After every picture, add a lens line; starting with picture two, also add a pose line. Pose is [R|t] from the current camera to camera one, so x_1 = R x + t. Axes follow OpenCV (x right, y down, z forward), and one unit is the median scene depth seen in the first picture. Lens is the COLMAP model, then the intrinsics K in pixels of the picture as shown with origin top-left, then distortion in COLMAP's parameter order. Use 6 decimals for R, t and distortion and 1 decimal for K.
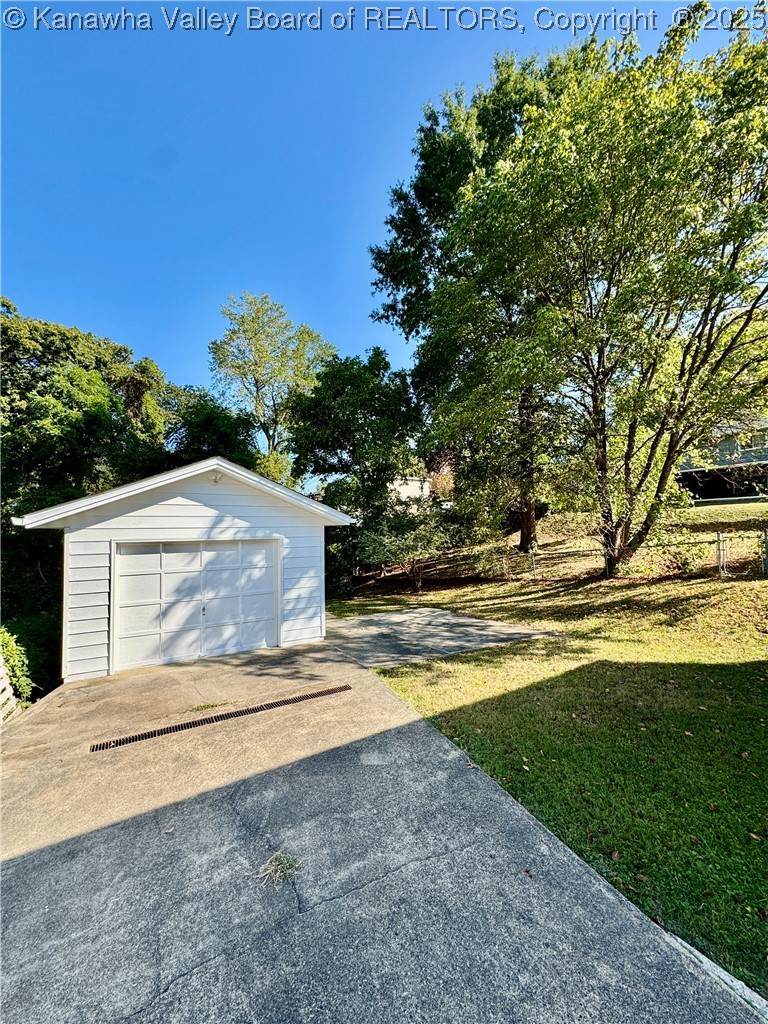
lens RADIAL K [[411.8, 0, 384.0], [0, 411.8, 512.0], [0, 0, 1]] dist [-0.000408, -0.000036]
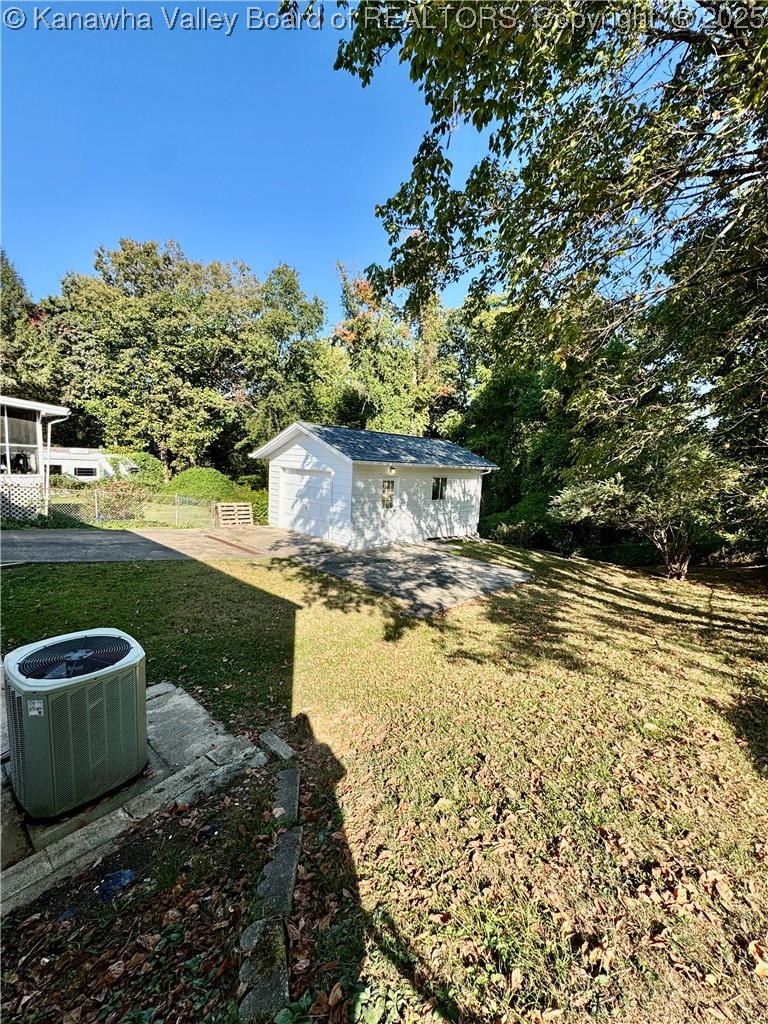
lens RADIAL K [[411.8, 0, 384.0], [0, 411.8, 512.0], [0, 0, 1]] dist [-0.000408, -0.000036]
pose [[0.267467, 0.149840, -0.951845, 1.405712], [-0.010988, 0.988245, 0.152483, -0.023805], [0.963504, -0.030325, 0.265969, 0.875703]]
